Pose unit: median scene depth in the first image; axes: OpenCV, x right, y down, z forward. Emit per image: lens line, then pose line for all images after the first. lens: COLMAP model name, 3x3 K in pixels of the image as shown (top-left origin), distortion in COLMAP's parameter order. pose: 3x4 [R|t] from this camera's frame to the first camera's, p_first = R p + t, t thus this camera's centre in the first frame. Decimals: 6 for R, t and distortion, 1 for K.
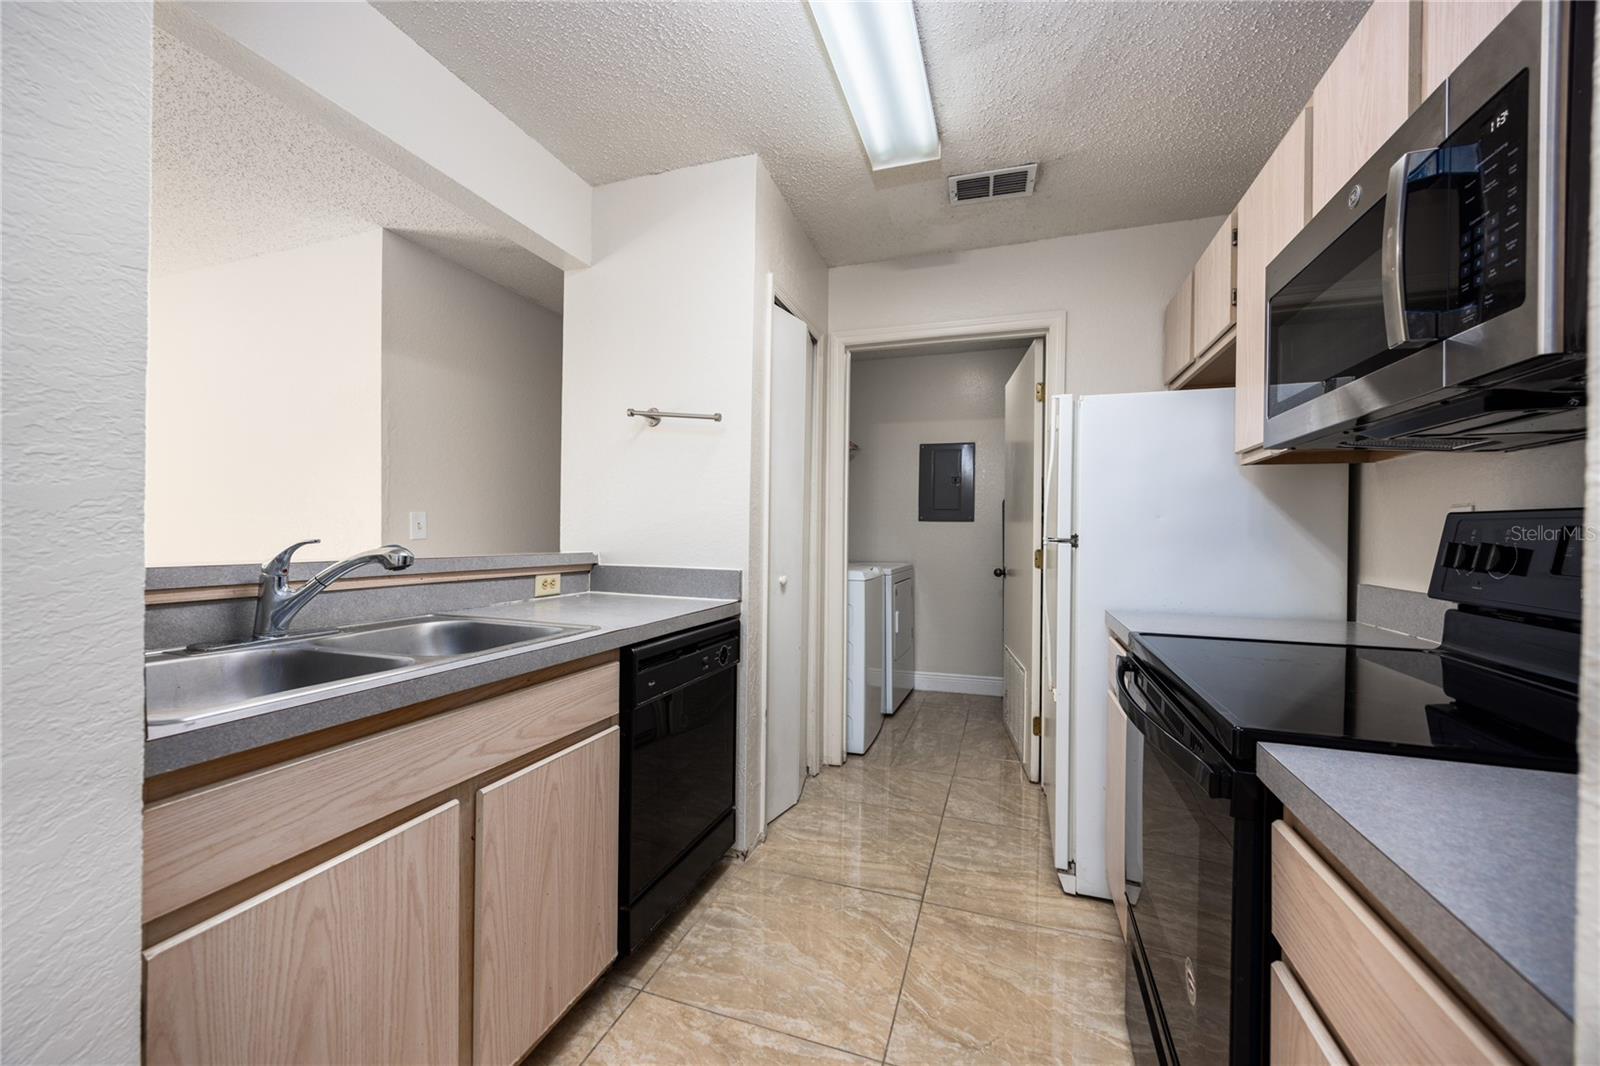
lens RADIAL K [[613.3, 0, 804.6], [0, 613.3, 537.3], [0, 0, 1]] dist [0.004932, -0.001151]
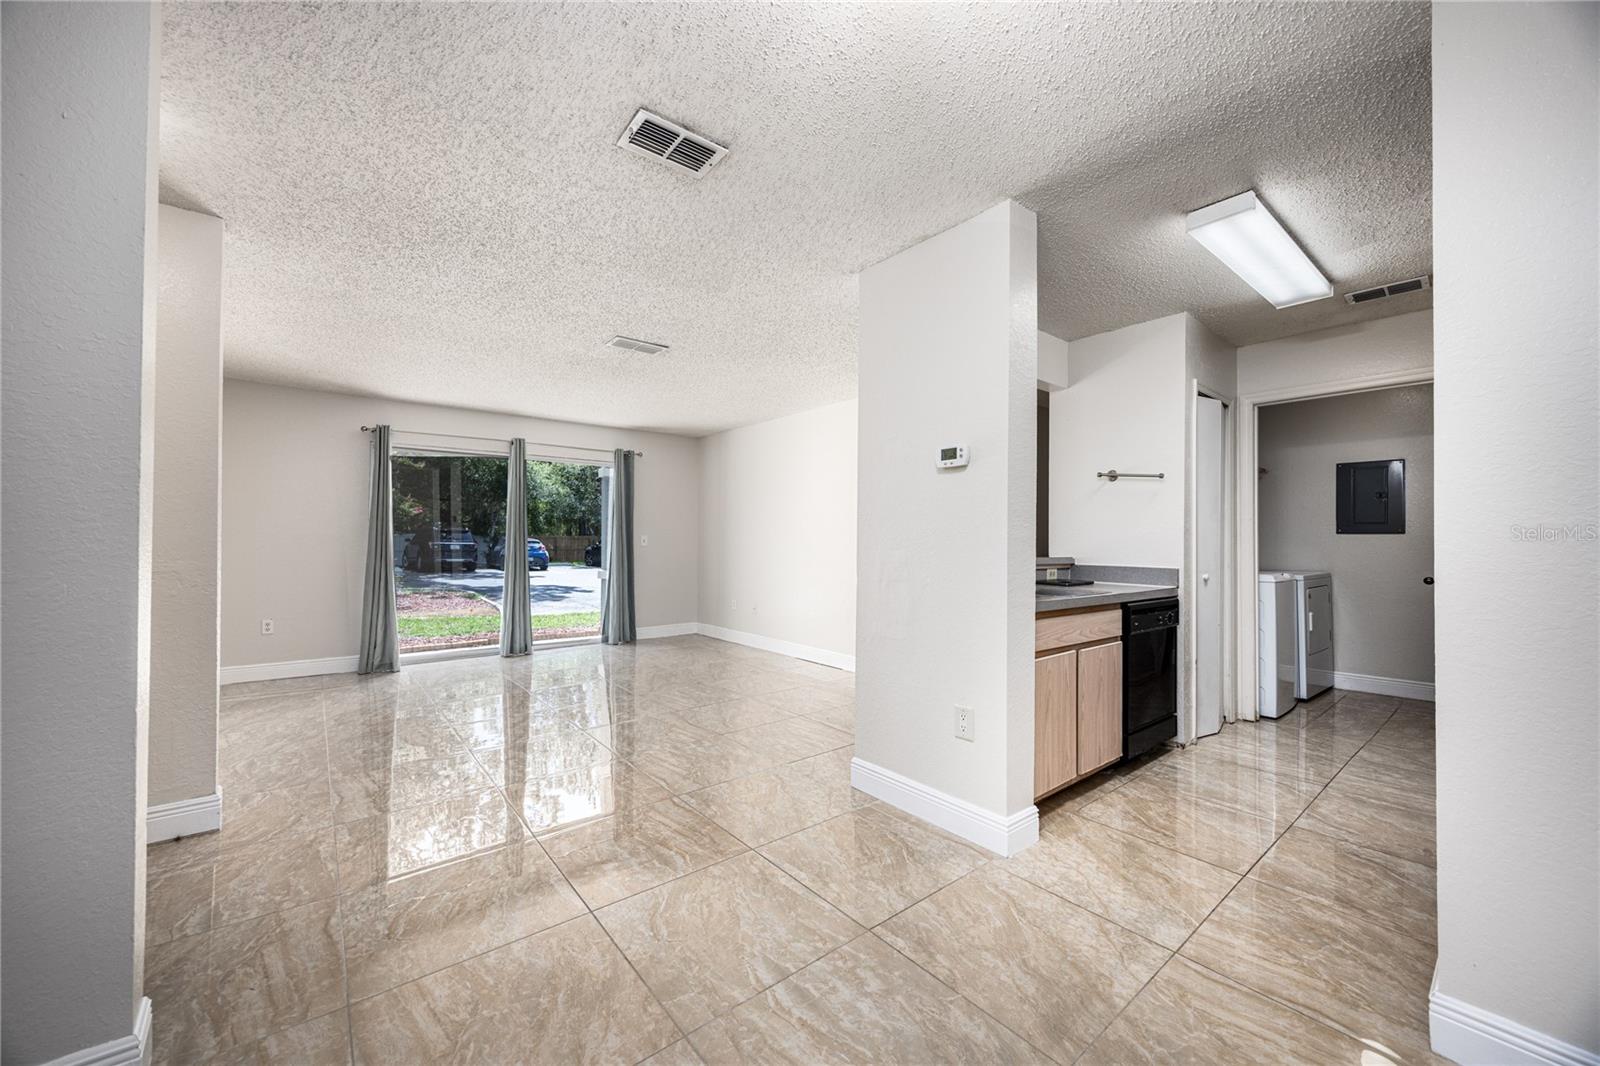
lens RADIAL K [[613.3, 0, 801.9], [0, 613.3, 539.9], [0, 0, 1]] dist [0.004932, -0.001151]
pose [[0.848341, -0.011520, -0.529325, -0.081686], [0.001950, 0.999824, -0.018635, 0.006344], [0.529447, 0.014777, 0.848215, -0.847910]]
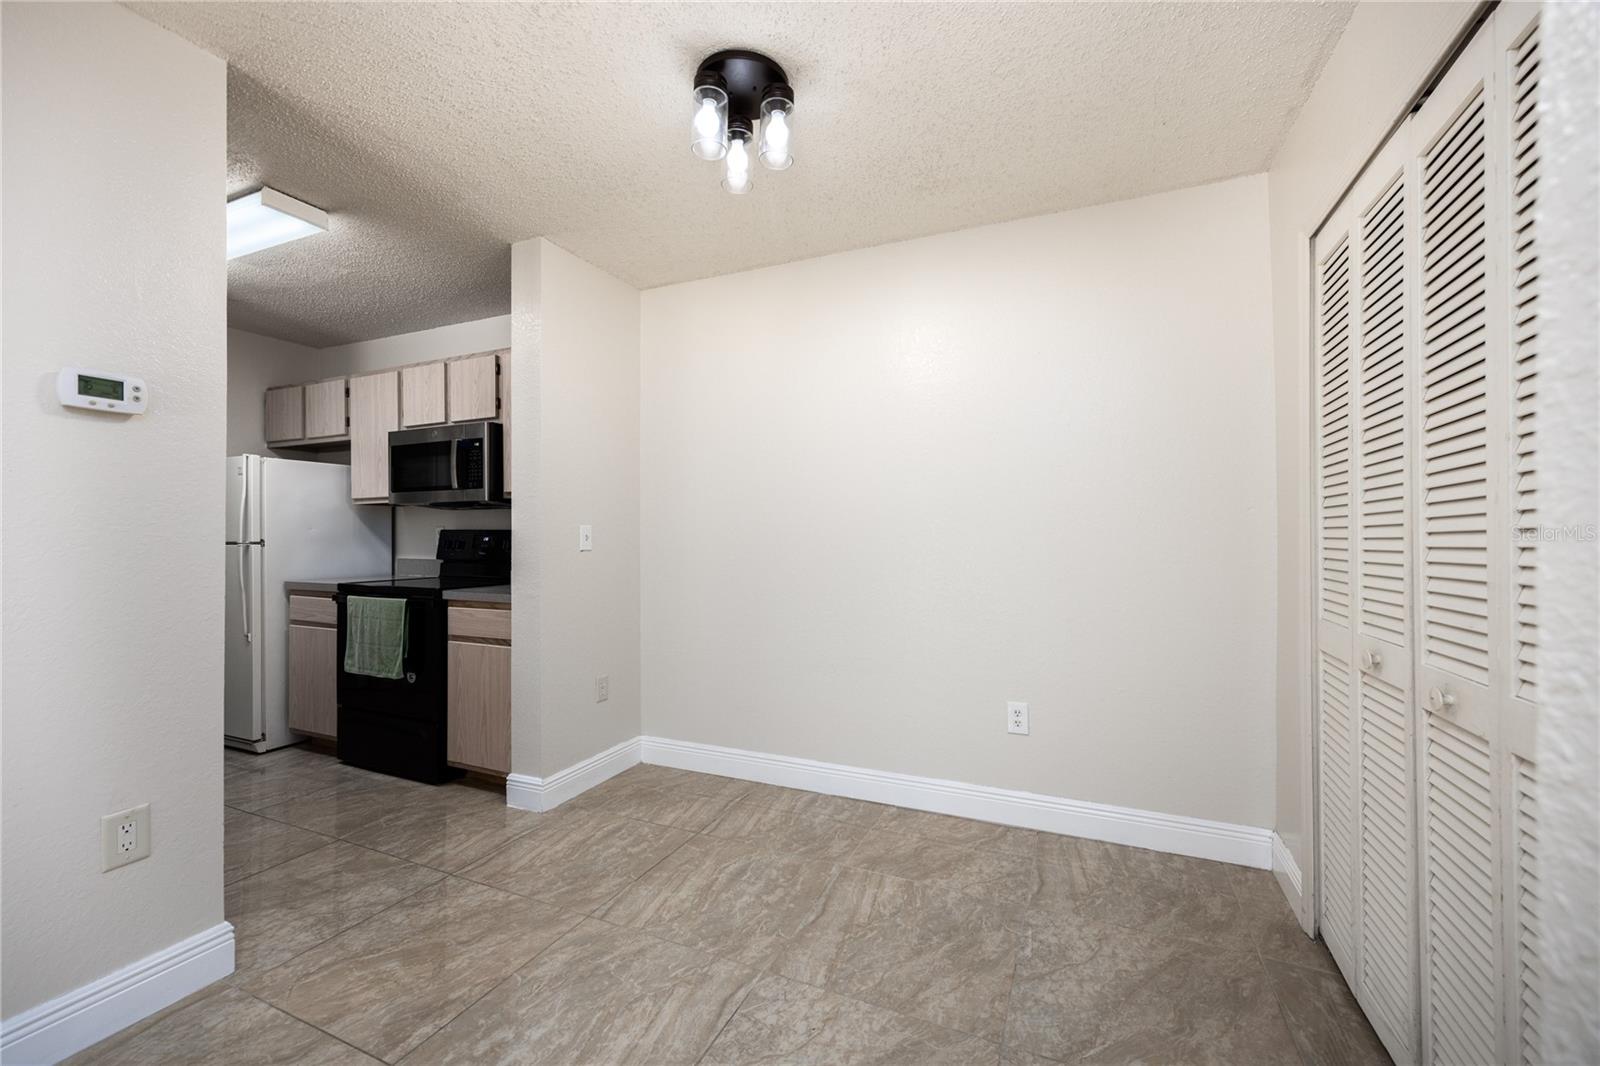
lens RADIAL K [[613.3, 0, 820.2], [0, 613.3, 533.6], [0, 0, 1]] dist [0.004932, -0.001151]
pose [[0.071622, -0.006010, 0.997414, -1.001770], [0.011249, 0.999923, 0.005218, -0.010449], [-0.997368, 0.010846, 0.071685, -0.572764]]
